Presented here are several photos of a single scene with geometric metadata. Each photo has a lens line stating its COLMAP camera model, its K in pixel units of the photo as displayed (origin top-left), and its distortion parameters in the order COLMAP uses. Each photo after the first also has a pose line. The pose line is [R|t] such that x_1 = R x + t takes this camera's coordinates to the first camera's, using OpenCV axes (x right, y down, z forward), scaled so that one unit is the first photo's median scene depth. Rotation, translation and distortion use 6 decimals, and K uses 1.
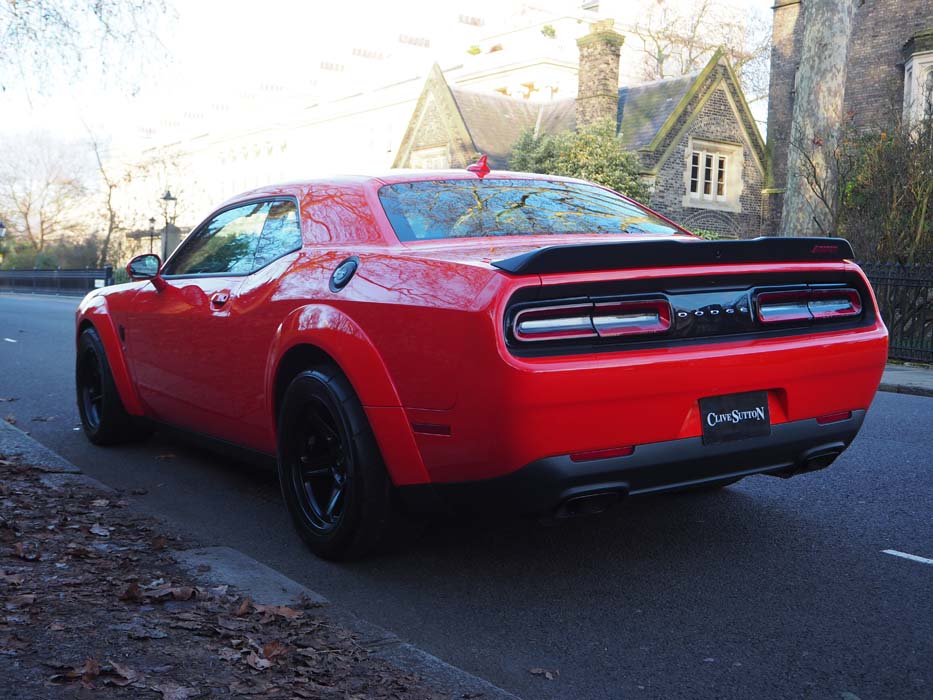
lens RADIAL K [[1110.8, 0, 466.7], [0, 1110.8, 352.3], [0, 0, 1]] dist [0.114741, 0.000000]
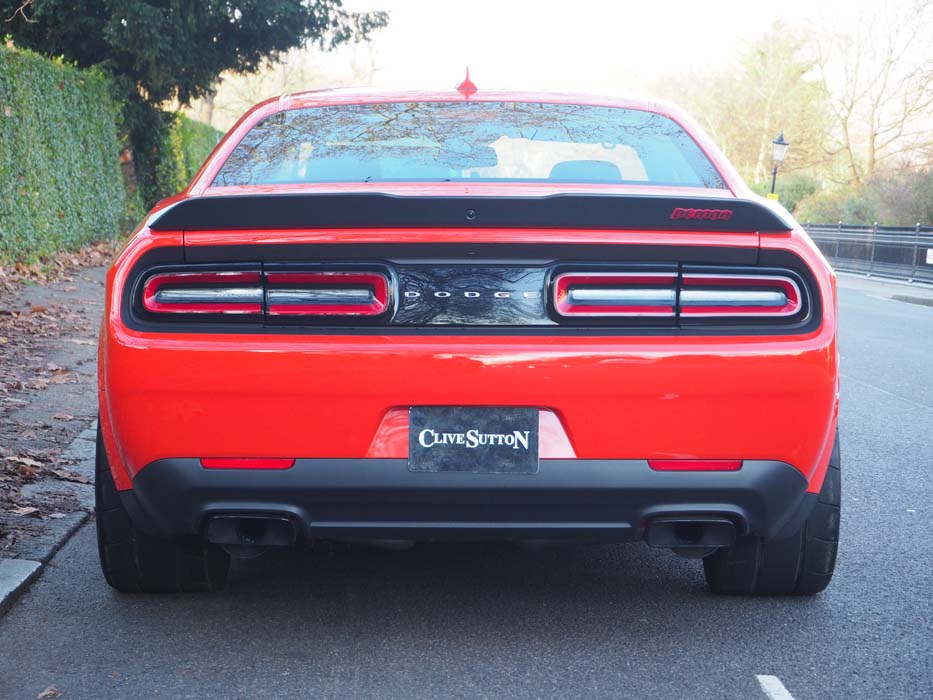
lens RADIAL K [[1096.8, 0, 466.1], [0, 1096.8, 348.5], [0, 0, 1]] dist [0.012221, 0.000000]
pose [[0.829242, 0.097820, -0.550263, 0.614458], [-0.071482, 0.995041, 0.069165, -0.049638], [0.554300, -0.018021, 0.832122, 0.398465]]
